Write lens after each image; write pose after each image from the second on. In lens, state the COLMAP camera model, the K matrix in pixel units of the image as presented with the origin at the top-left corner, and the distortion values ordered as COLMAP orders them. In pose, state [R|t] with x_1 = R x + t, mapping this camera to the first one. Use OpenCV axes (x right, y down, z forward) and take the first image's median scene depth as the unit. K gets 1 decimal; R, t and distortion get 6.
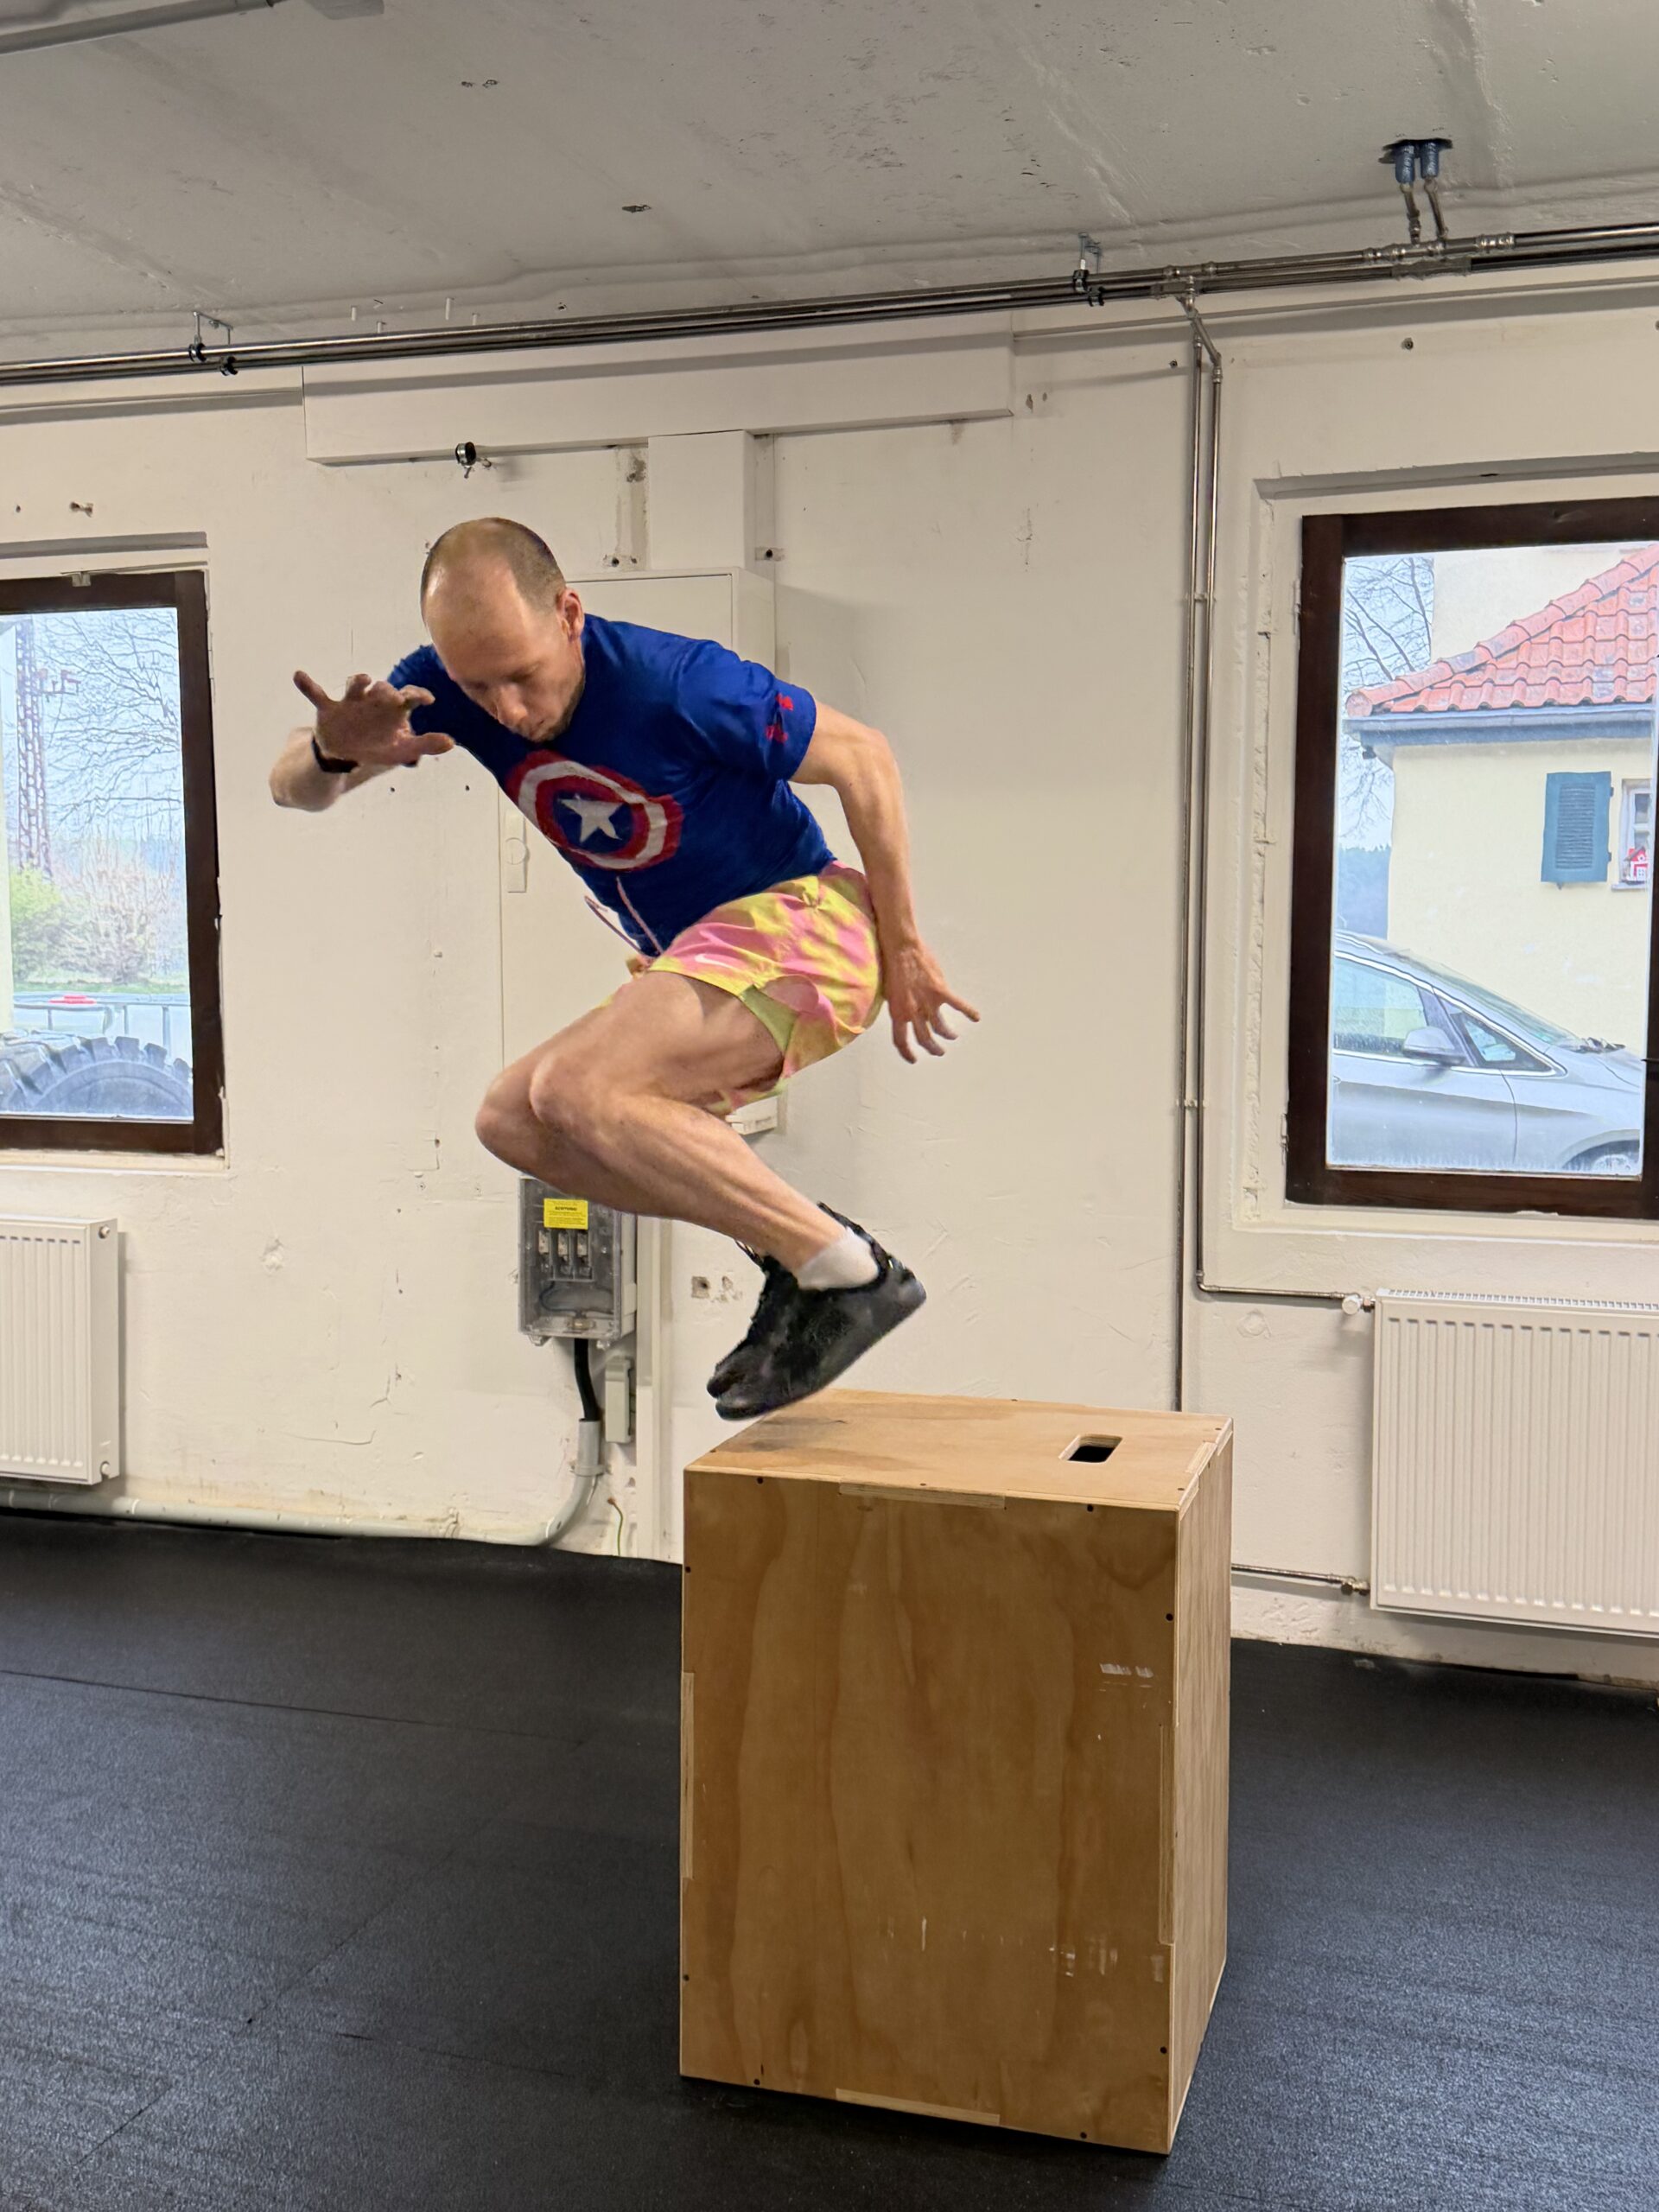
lens RADIAL K [[2226.0, 0, 831.7], [0, 2226.0, 1096.0], [0, 0, 1]] dist [0.050174, 0.000000]
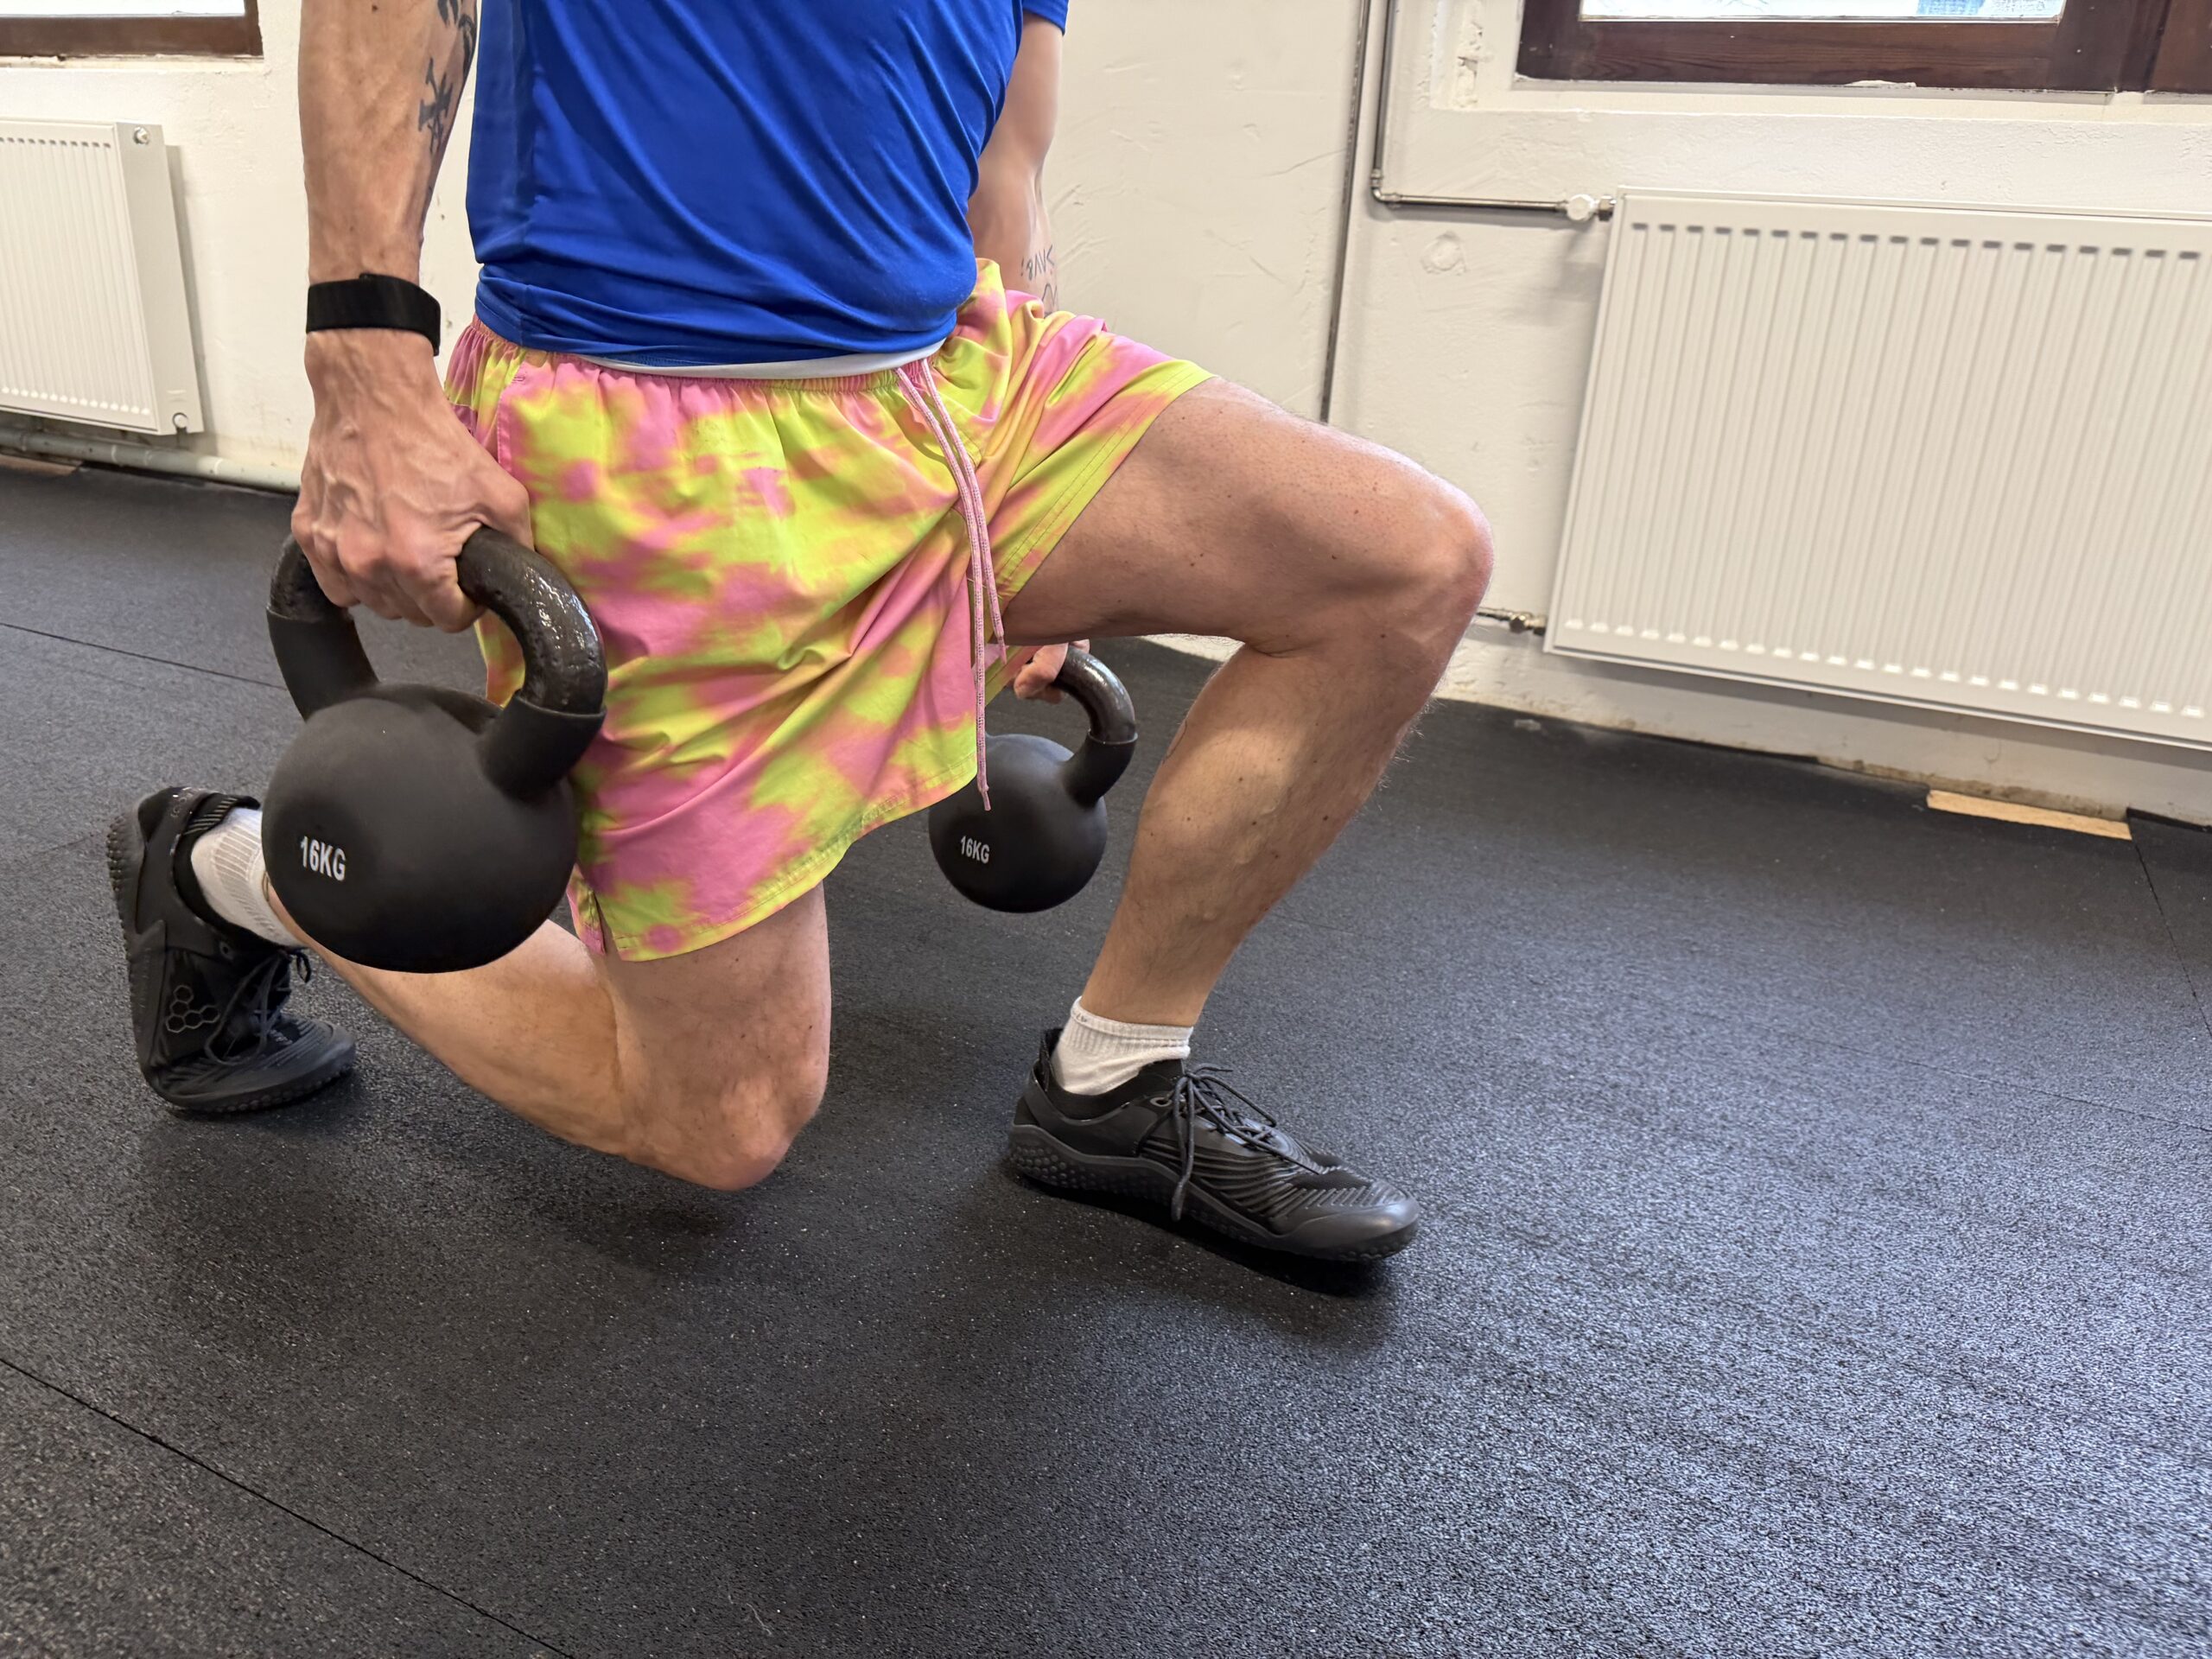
lens RADIAL K [[1550.2, 0, 1101.1], [0, 1550.2, 834.1], [0, 0, 1]] dist [-0.009896, -0.021322]
pose [[0.990516, 0.094888, -0.099371, 0.149990], [-0.063247, 0.956934, 0.283333, 0.149158], [0.121977, -0.274360, 0.953860, 0.473183]]
